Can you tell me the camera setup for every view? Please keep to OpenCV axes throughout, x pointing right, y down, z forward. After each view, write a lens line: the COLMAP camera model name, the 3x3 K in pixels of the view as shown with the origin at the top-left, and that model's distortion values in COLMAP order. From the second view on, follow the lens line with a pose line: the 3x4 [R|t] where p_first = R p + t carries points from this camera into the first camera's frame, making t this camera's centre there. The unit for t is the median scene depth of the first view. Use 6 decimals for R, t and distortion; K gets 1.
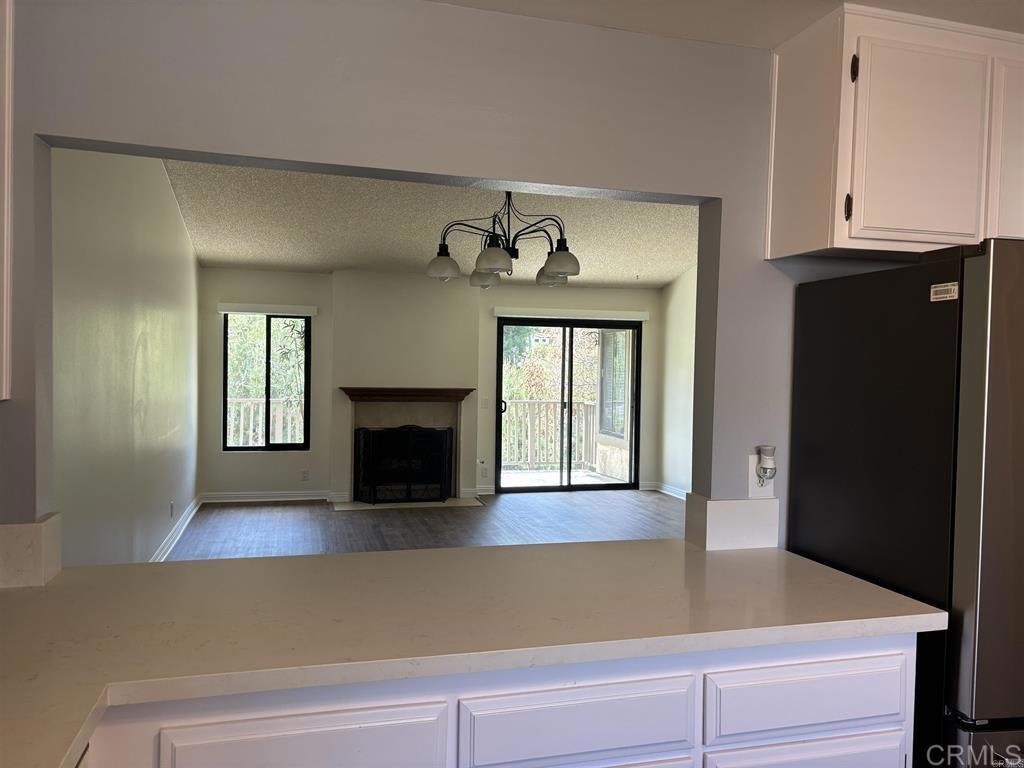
lens RADIAL K [[618.2, 0, 512.0], [0, 618.2, 384.0], [0, 0, 1]] dist [-0.002103, -0.024129]
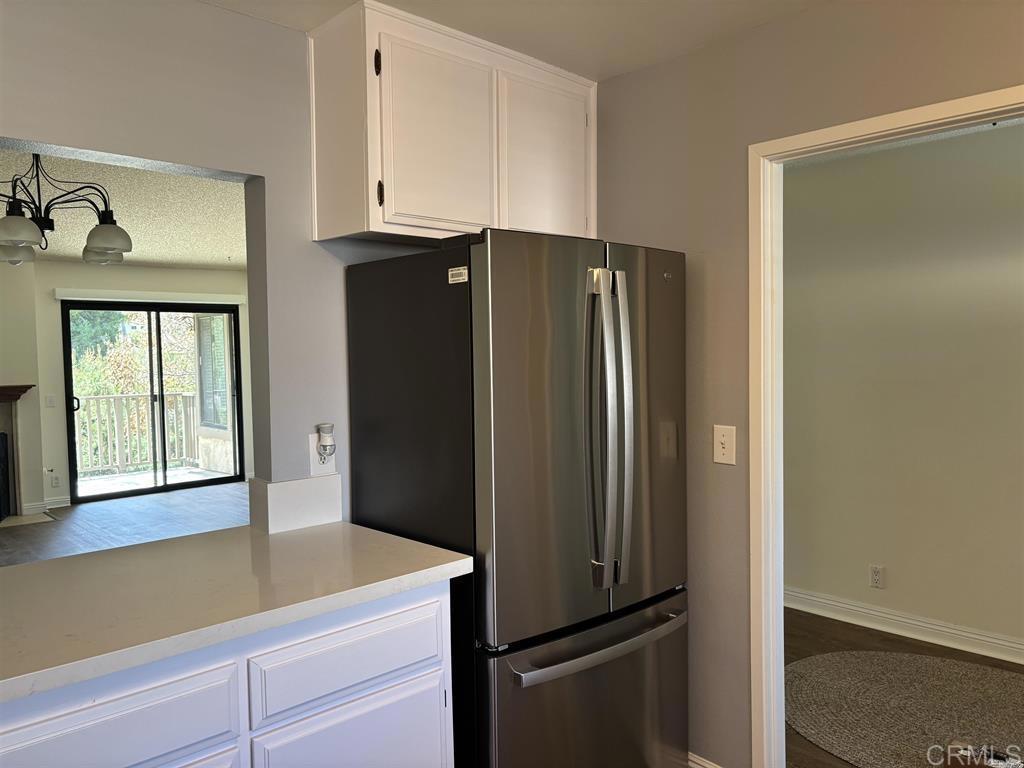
lens RADIAL K [[618.2, 0, 512.0], [0, 618.2, 384.0], [0, 0, 1]] dist [-0.002103, -0.024129]
pose [[0.900592, -0.050340, 0.431742, 0.250091], [0.044480, 0.998730, 0.023667, 0.023633], [-0.432385, -0.002110, 0.901687, -0.057699]]
